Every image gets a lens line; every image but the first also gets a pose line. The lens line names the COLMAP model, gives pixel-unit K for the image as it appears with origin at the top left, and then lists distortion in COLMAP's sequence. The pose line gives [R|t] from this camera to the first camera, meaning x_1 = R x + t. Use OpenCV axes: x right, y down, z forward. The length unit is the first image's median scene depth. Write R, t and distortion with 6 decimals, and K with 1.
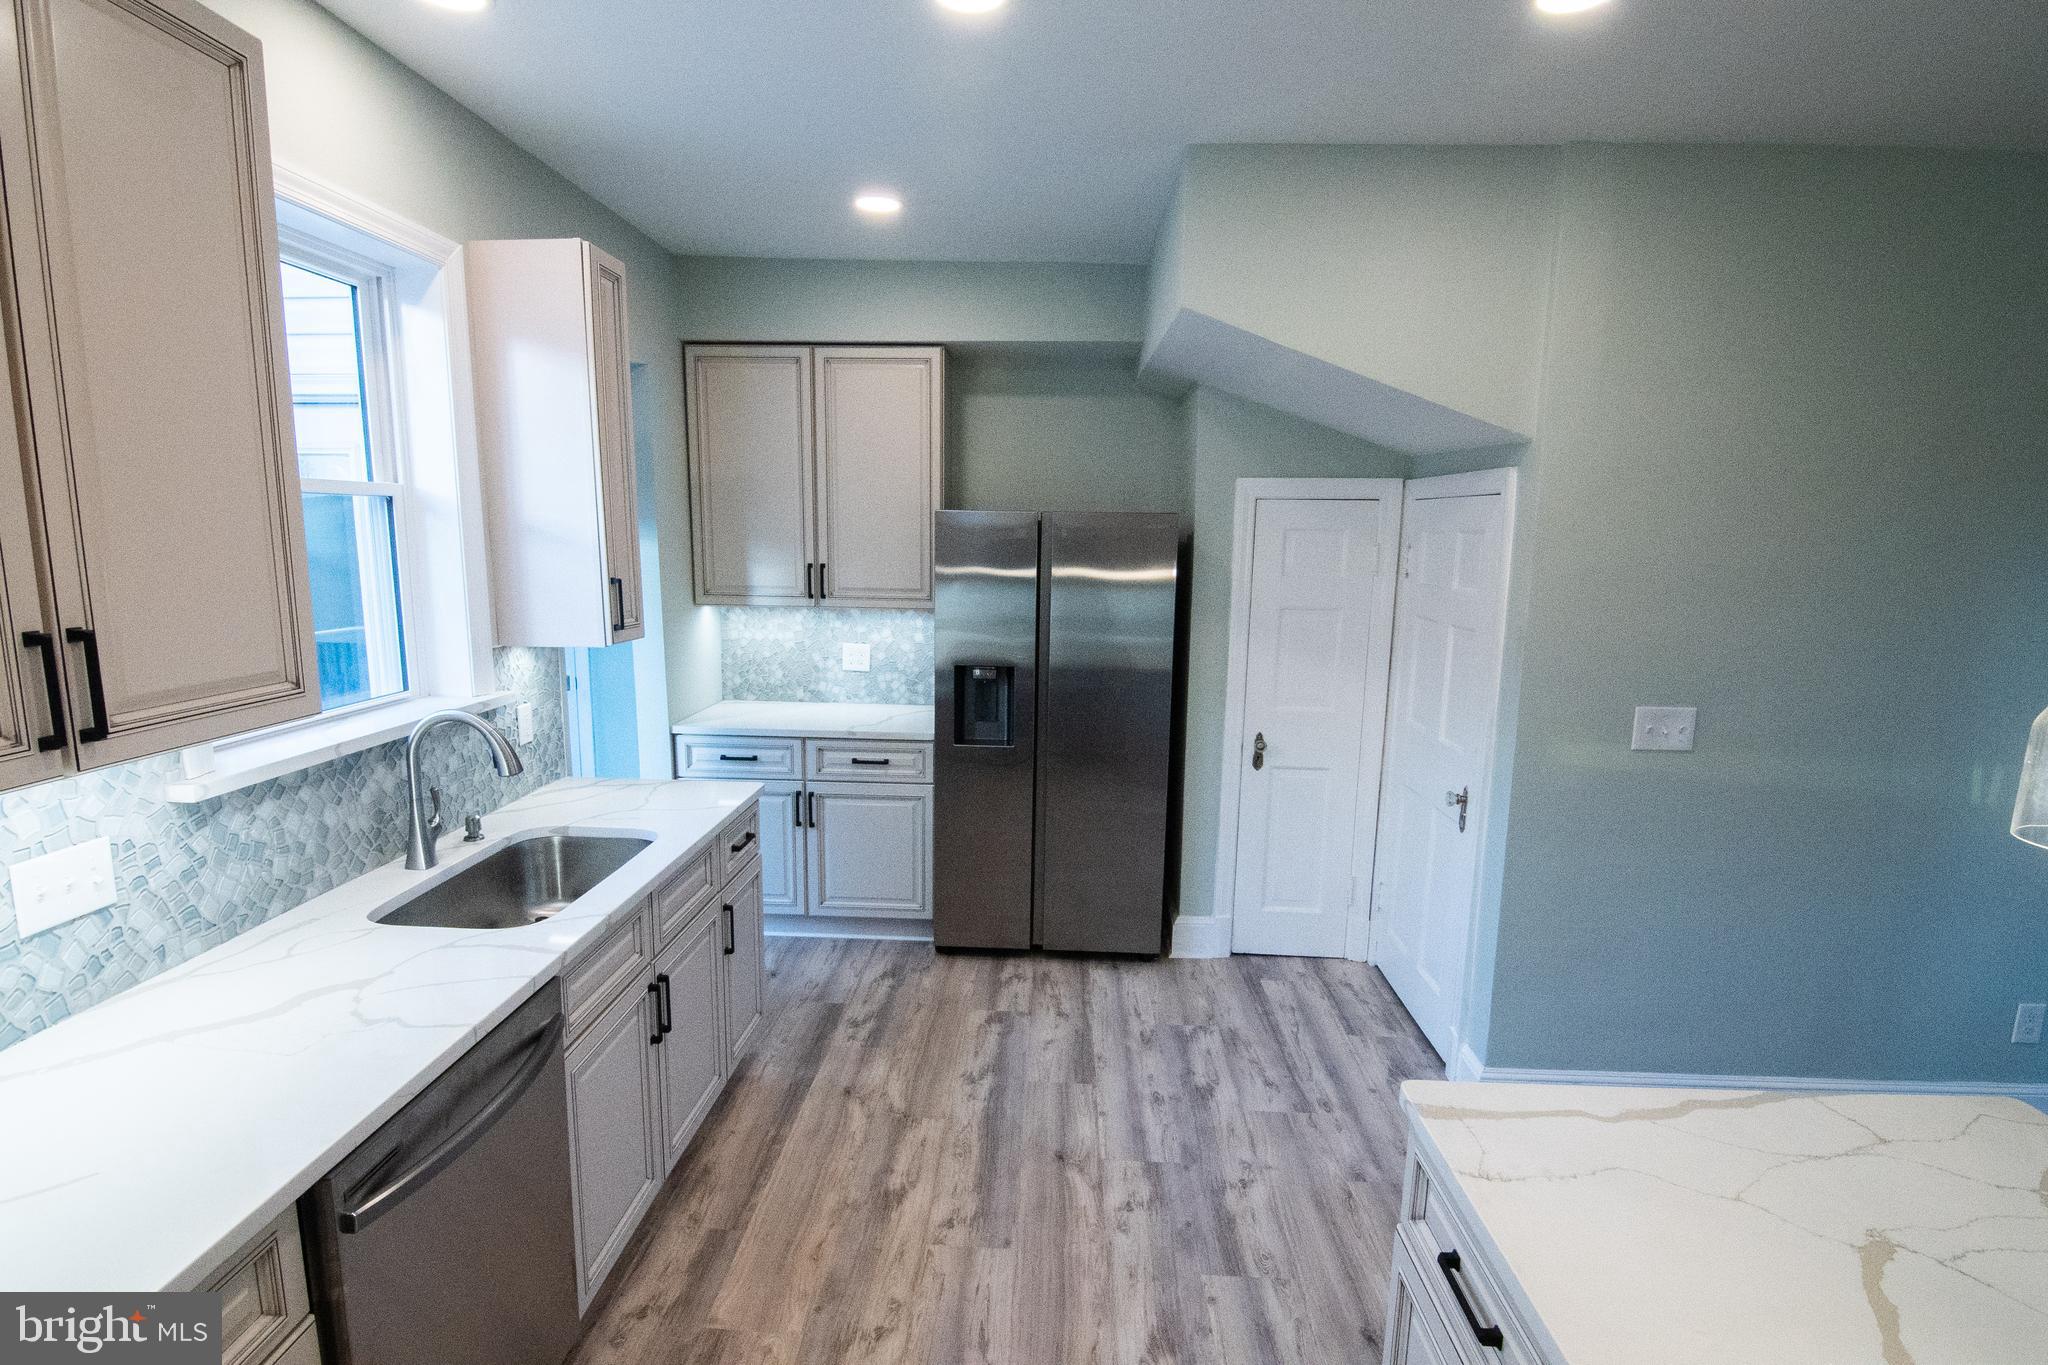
lens RADIAL K [[996.9, 0, 1022.4], [0, 996.9, 700.7], [0, 0, 1]] dist [-0.015952, -0.003627]
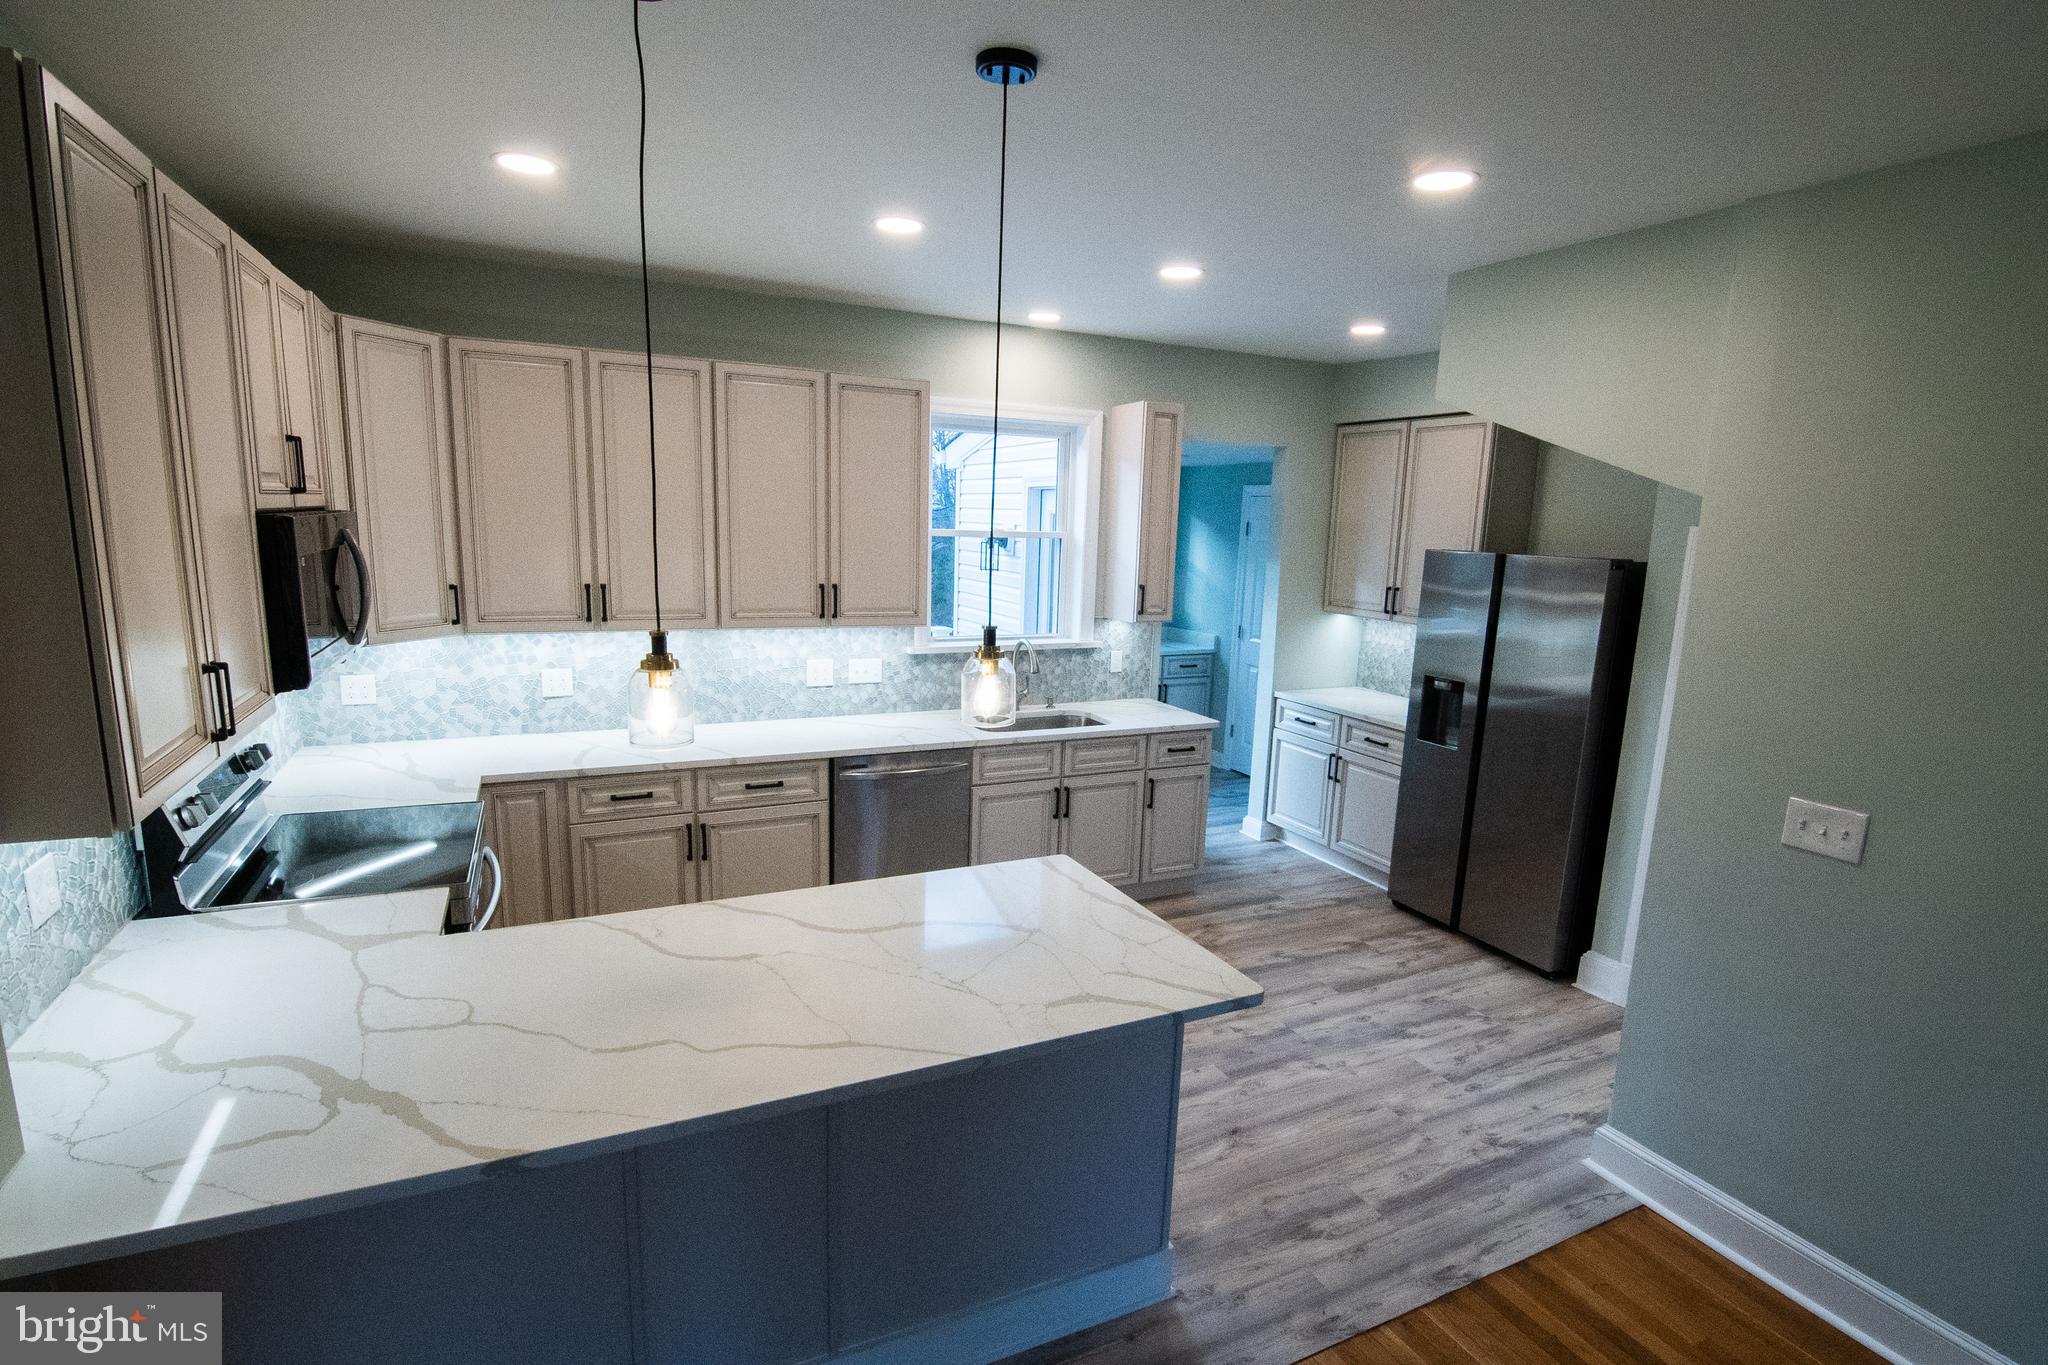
lens RADIAL K [[996.9, 0, 1032.2], [0, 996.9, 687.5], [0, 0, 1]] dist [-0.015952, -0.003627]
pose [[0.481721, 0.149276, -0.863517, 0.843587], [-0.168182, 0.982816, 0.076078, -0.035518], [0.860035, 0.108580, 0.498549, -0.035860]]
